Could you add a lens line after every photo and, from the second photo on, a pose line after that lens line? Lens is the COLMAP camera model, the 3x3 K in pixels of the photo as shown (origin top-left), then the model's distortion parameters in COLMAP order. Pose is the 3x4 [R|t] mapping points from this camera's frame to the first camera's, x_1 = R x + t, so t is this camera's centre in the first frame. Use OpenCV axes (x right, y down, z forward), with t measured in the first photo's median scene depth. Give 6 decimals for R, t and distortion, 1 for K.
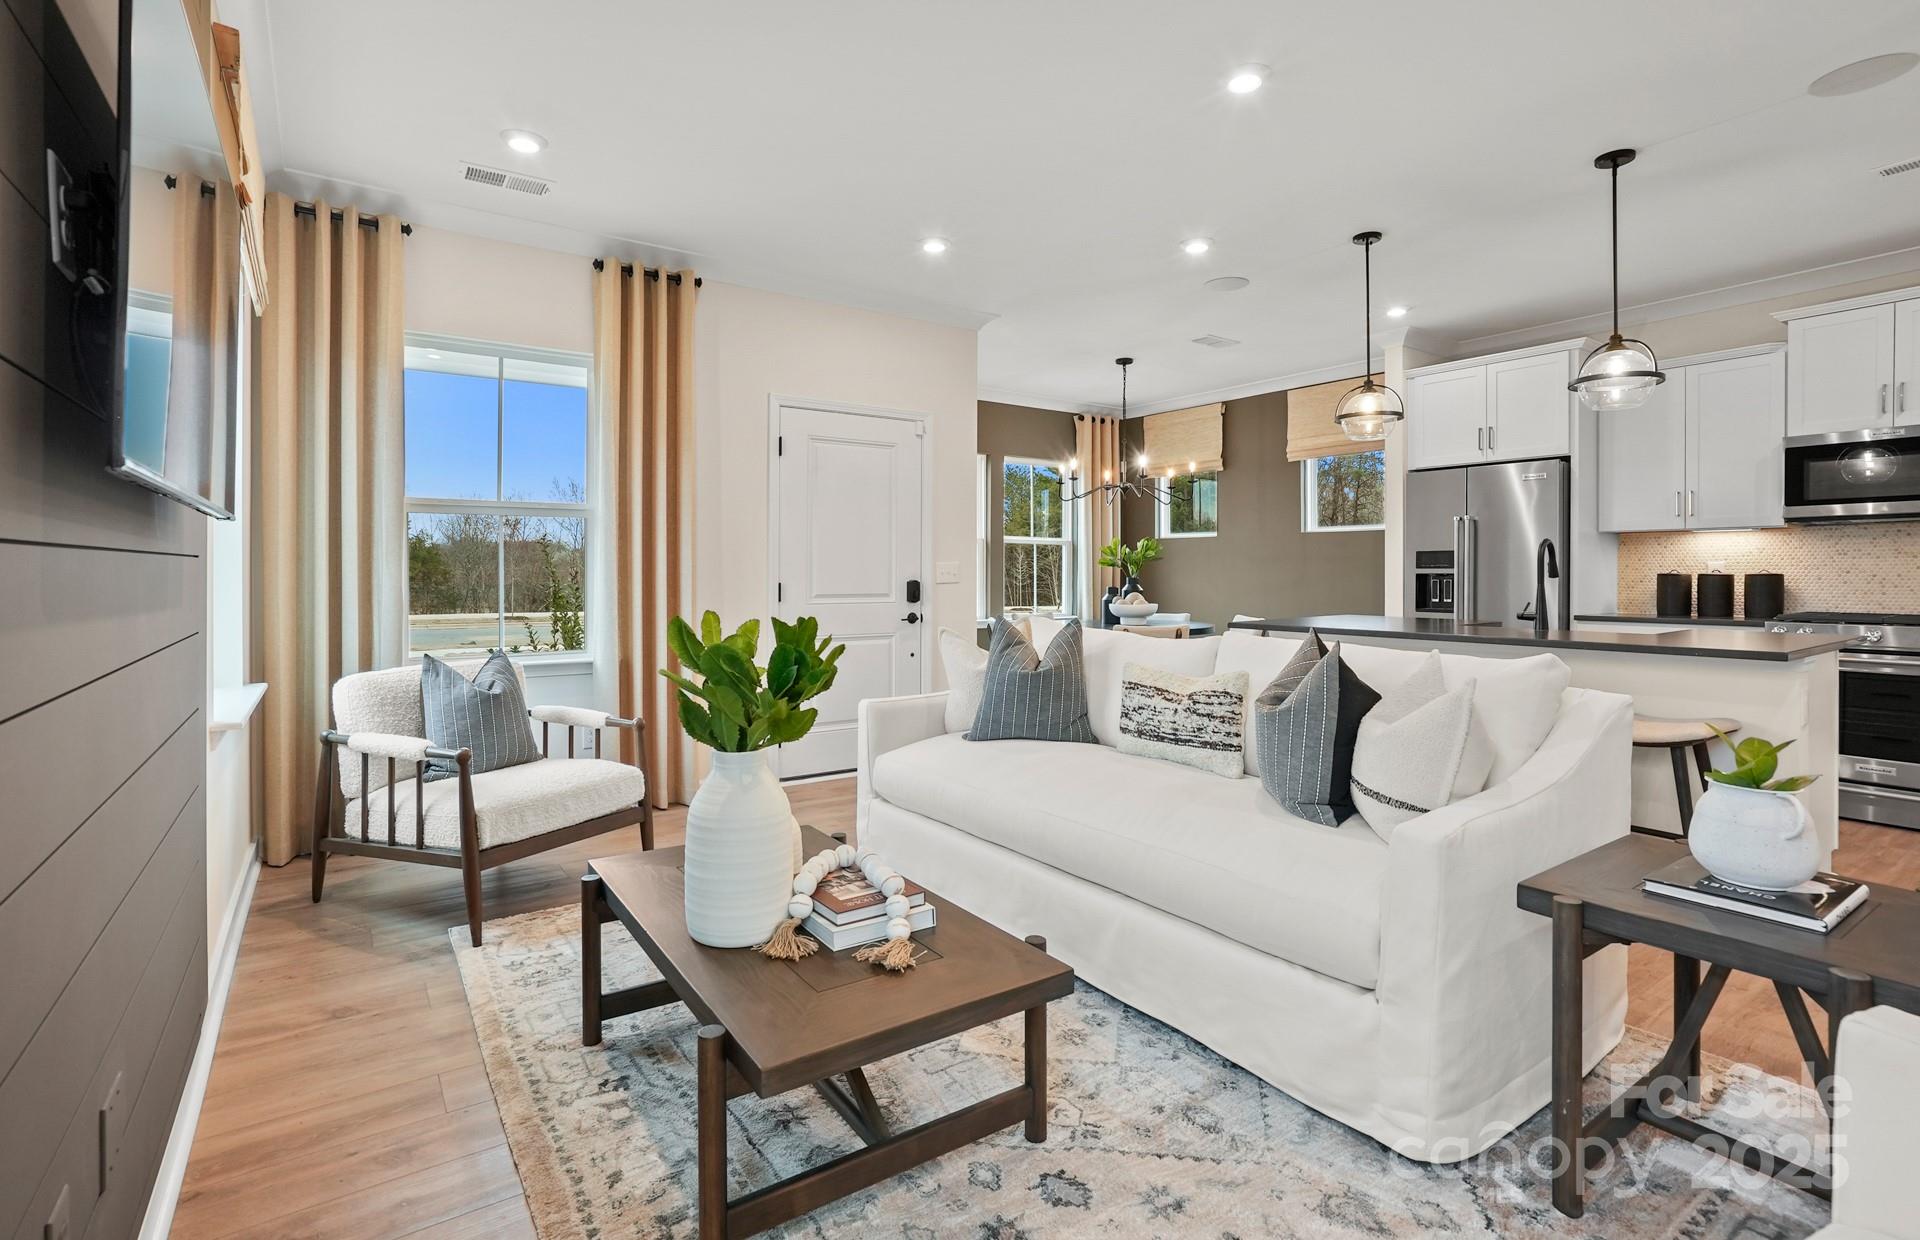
lens RADIAL K [[939.5, 0, 957.9], [0, 939.5, 576.1], [0, 0, 1]] dist [-0.001389, 0.020090]
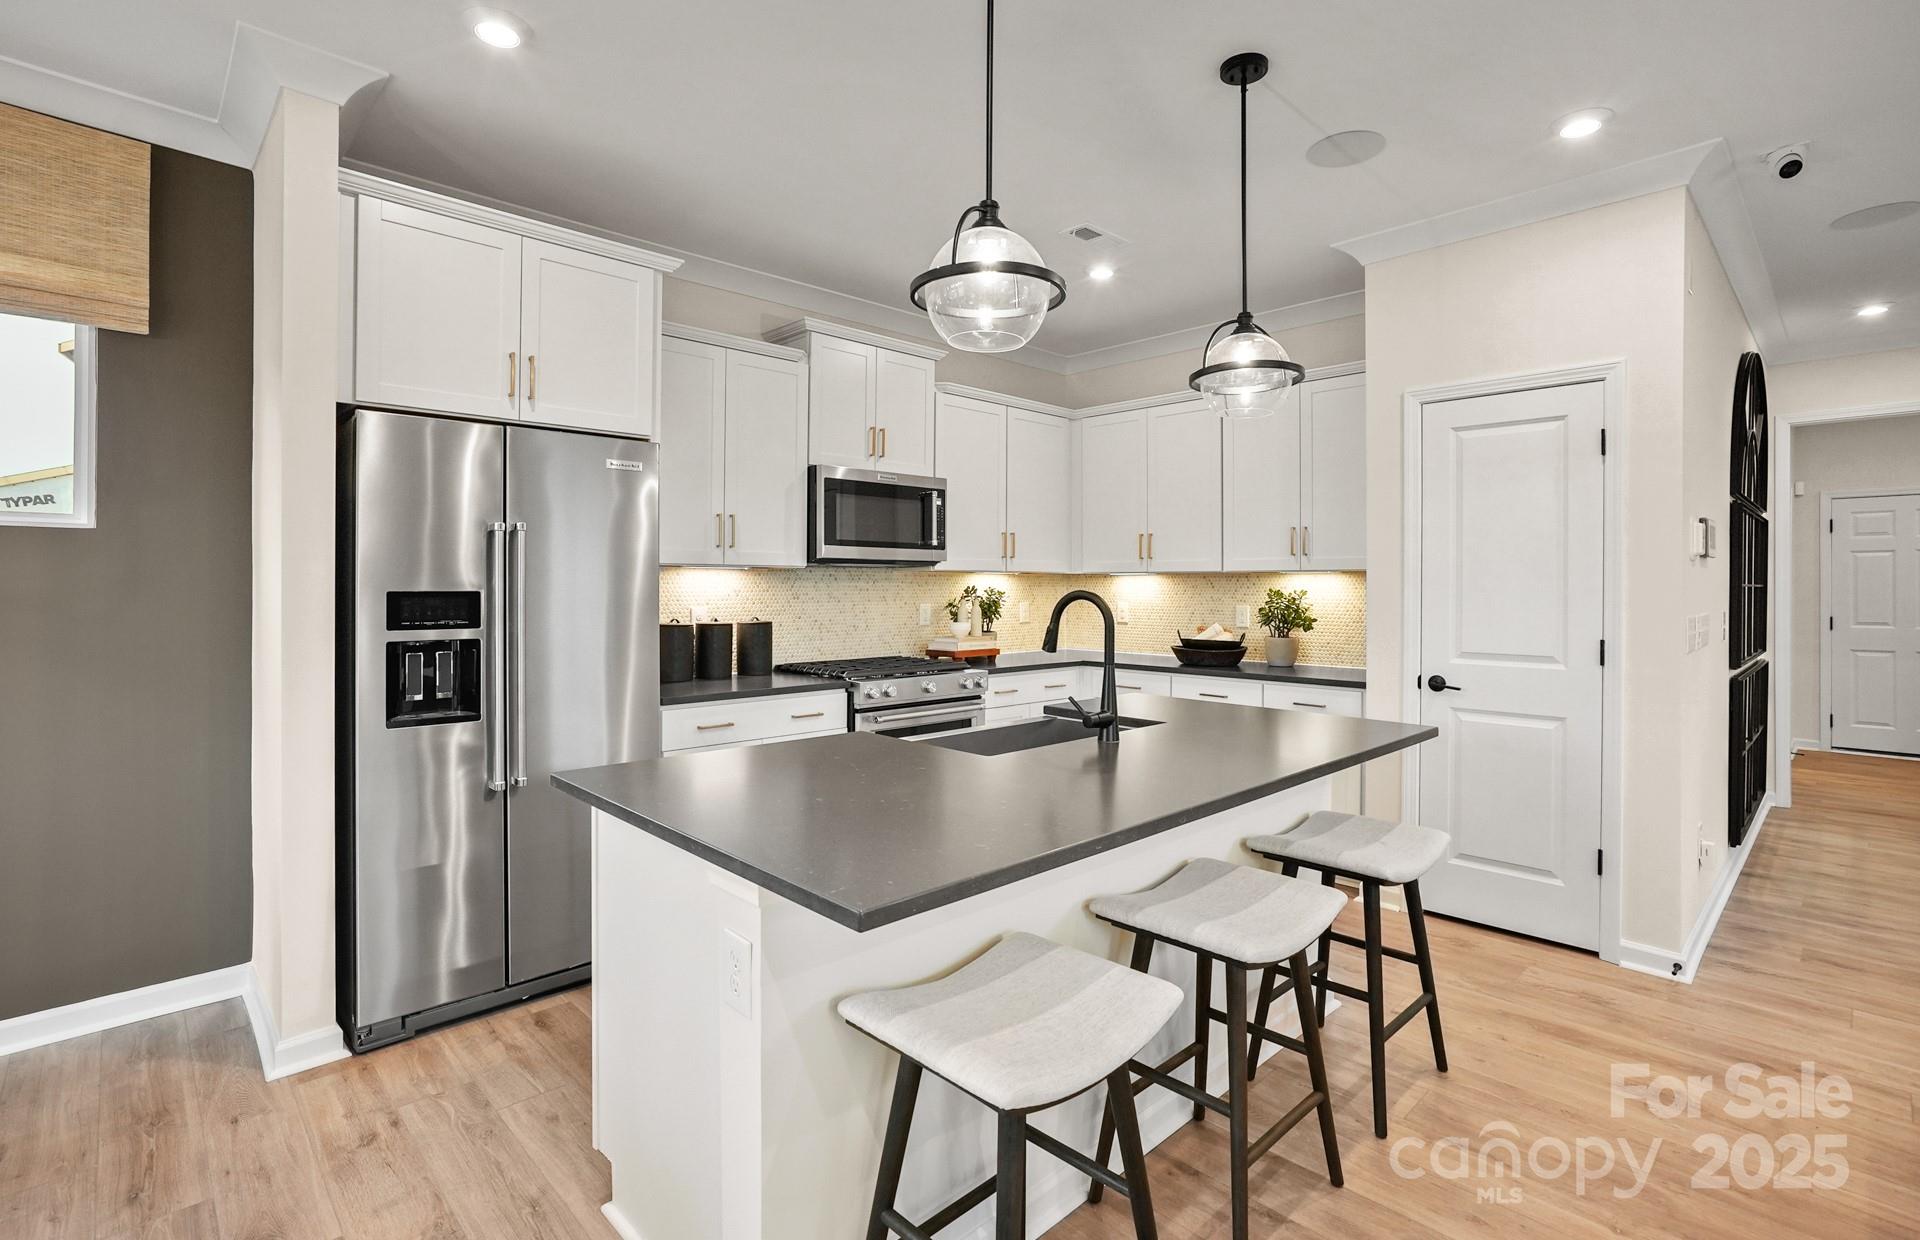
lens RADIAL K [[898.0, 0, 956.6], [0, 898.0, 592.4], [0, 0, 1]] dist [-0.002643, 0.001650]
pose [[-0.142965, -0.008927, 0.989688, 0.038652], [-0.005599, 0.999951, 0.008211, -0.031509], [-0.989712, -0.004367, -0.143008, 0.830755]]
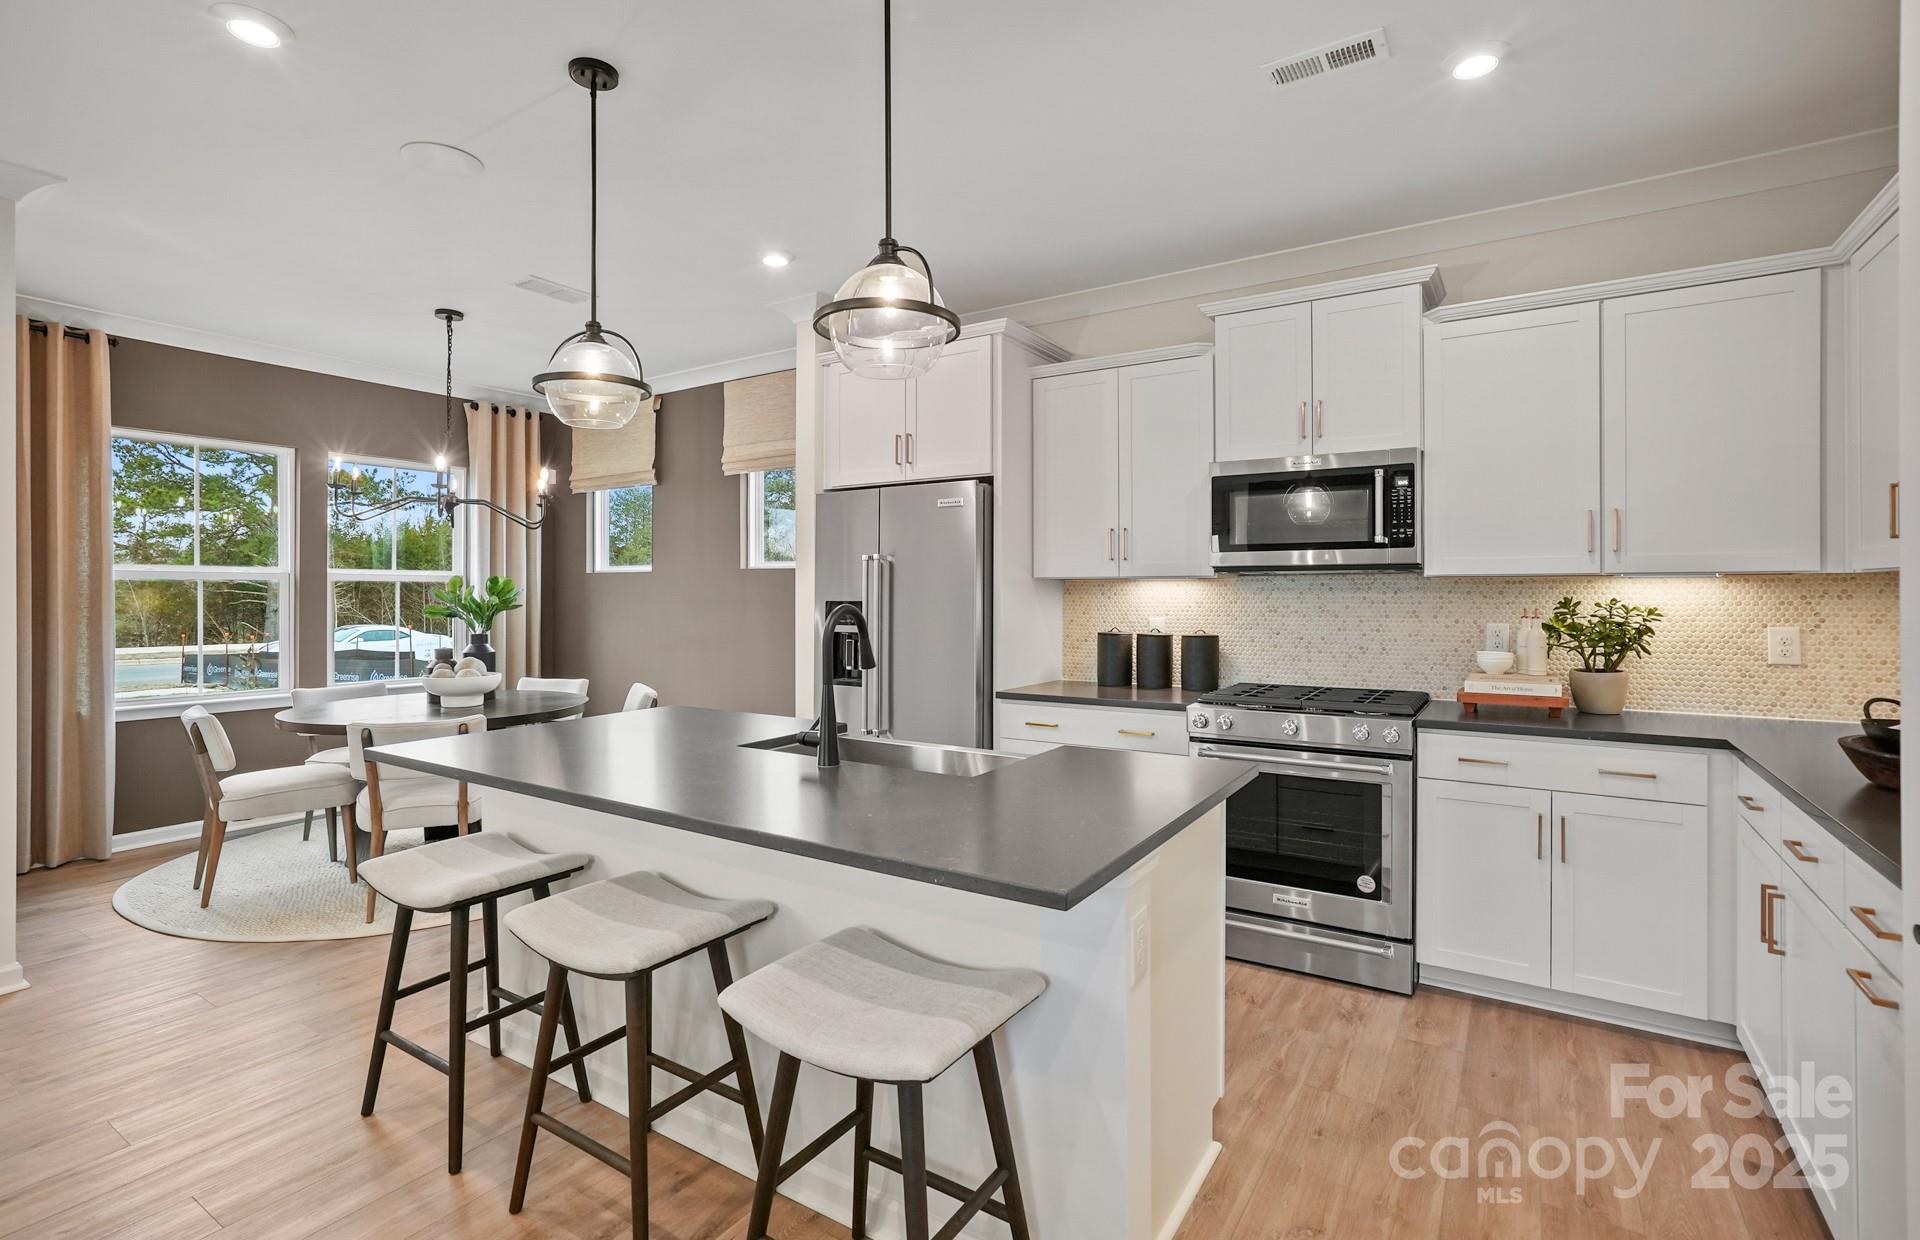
lens RADIAL K [[898.0, 0, 956.6], [0, 898.0, 592.4], [0, 0, 1]] dist [-0.002643, 0.001650]
pose [[0.935901, -0.005119, 0.352225, 0.347596], [0.004291, 0.999986, 0.003132, -0.036597], [-0.352236, -0.001420, 0.935910, 0.322696]]
